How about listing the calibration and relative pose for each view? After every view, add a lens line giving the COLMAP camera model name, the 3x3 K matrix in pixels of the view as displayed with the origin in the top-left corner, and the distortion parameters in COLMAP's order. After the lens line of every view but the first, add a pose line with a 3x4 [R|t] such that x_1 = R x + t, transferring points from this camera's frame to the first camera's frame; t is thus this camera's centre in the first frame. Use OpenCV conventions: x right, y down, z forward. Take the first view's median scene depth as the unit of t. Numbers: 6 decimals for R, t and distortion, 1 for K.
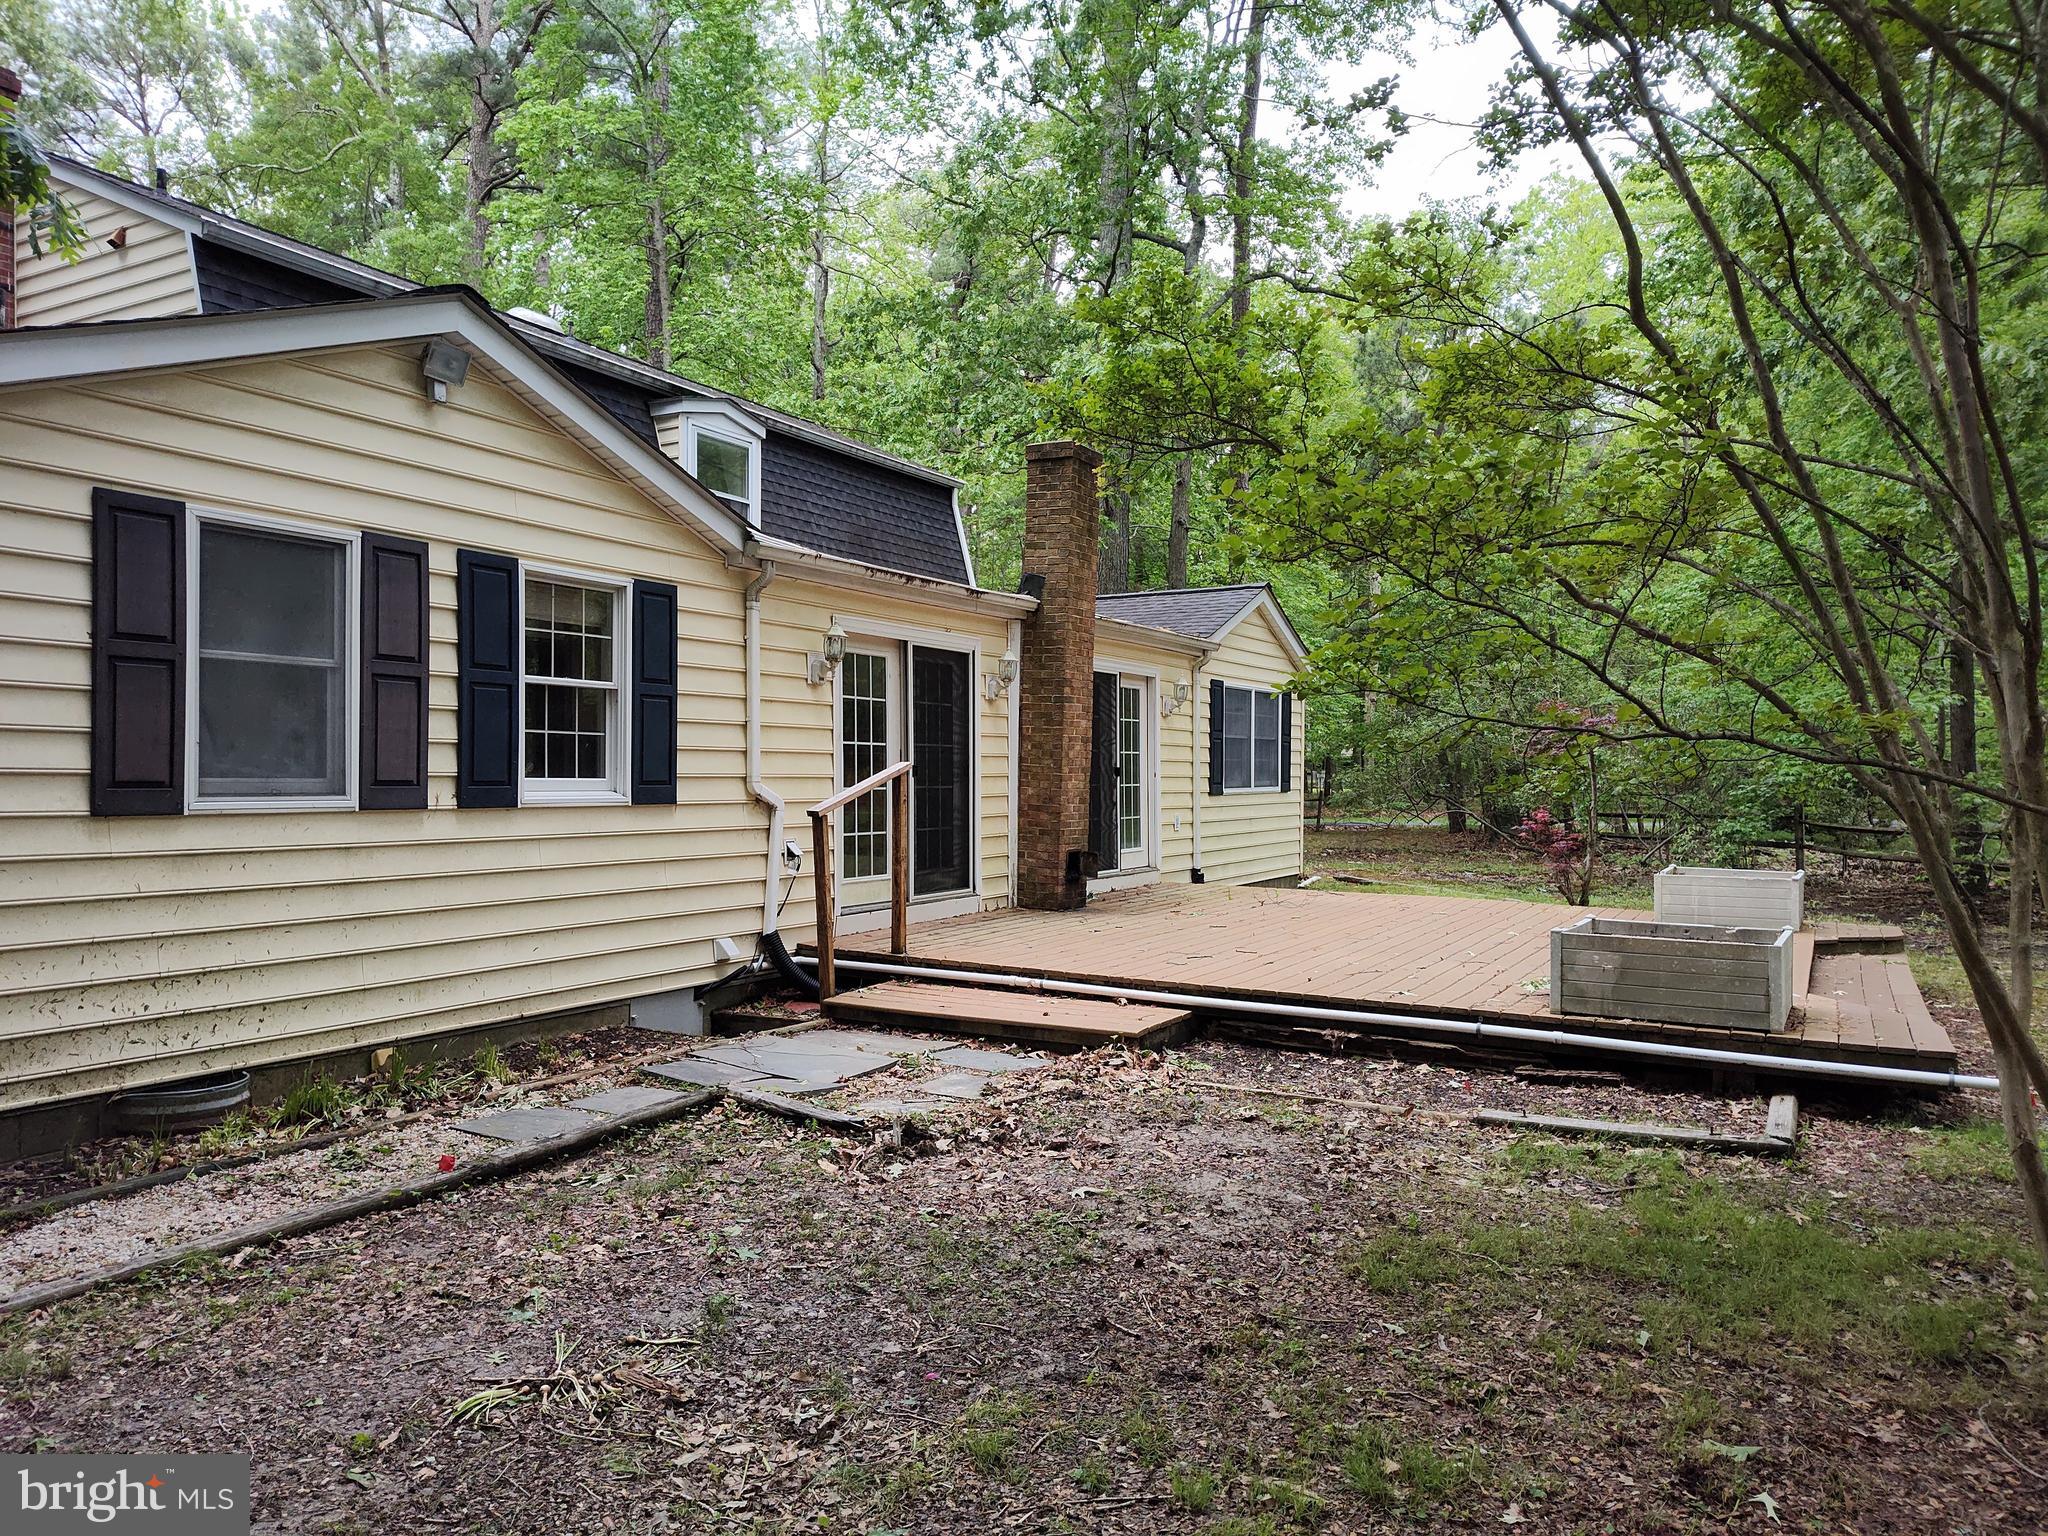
lens RADIAL K [[1388.8, 0, 1024.0], [0, 1388.8, 768.0], [0, 0, 1]] dist [0.056818, -0.060280]
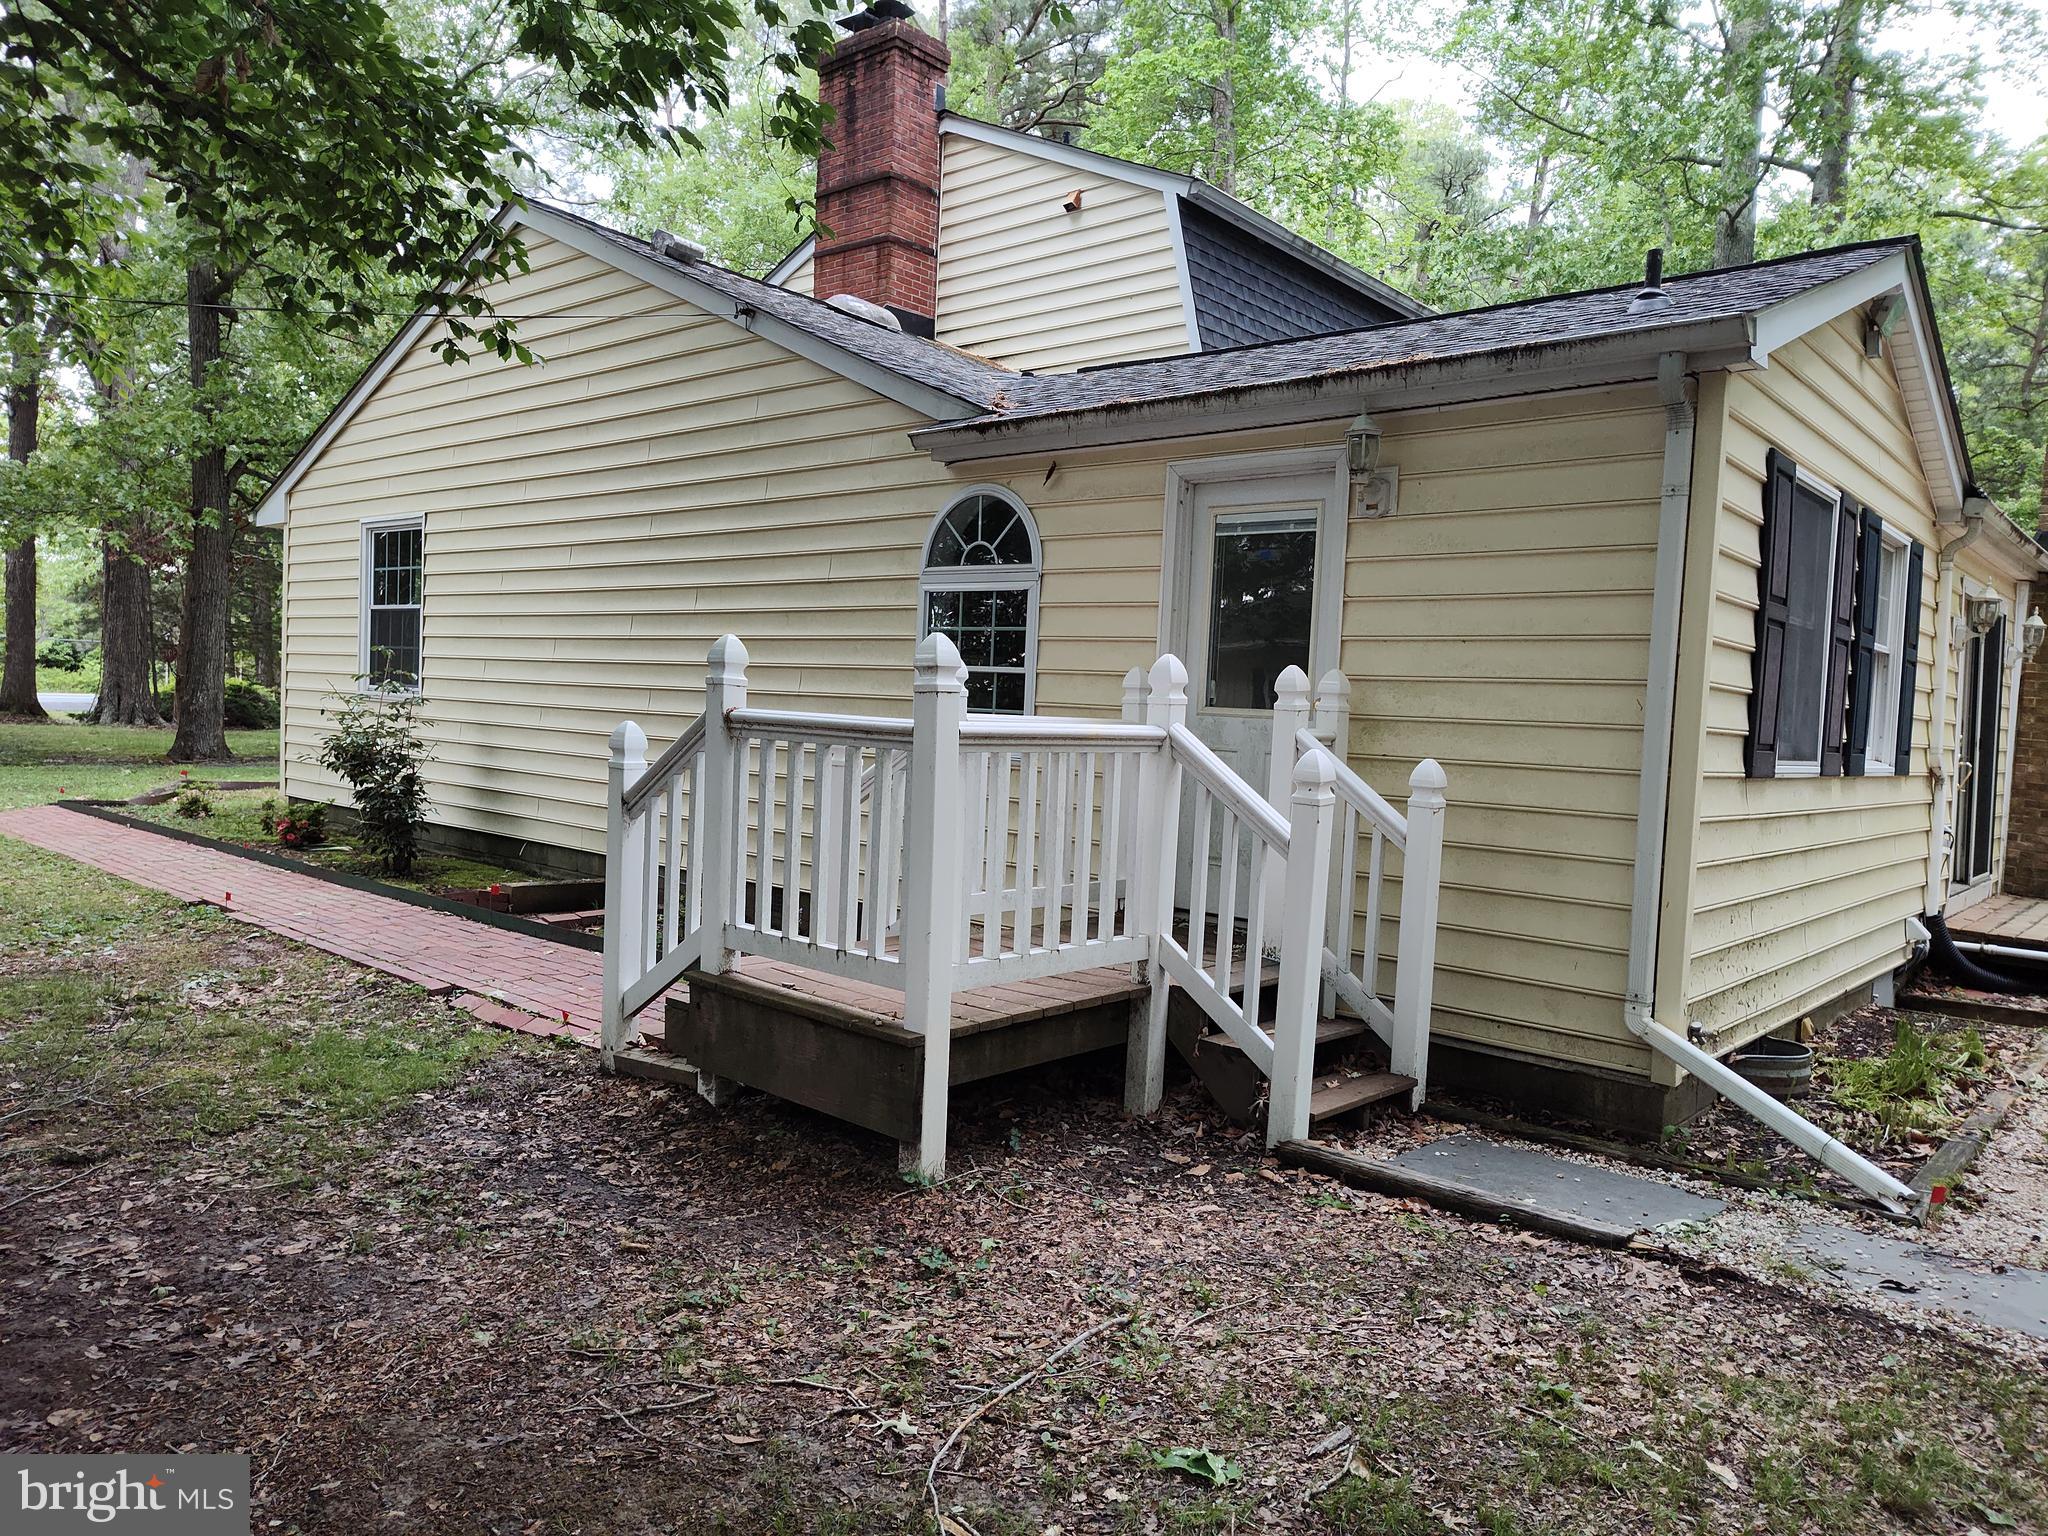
lens RADIAL K [[1388.8, 0, 1024.0], [0, 1388.8, 768.0], [0, 0, 1]] dist [0.056818, -0.060280]
pose [[0.978654, 0.044679, -0.200599, -0.295171], [-0.037116, 0.998457, 0.041309, 0.001593], [0.202135, -0.032982, 0.978802, -0.025267]]
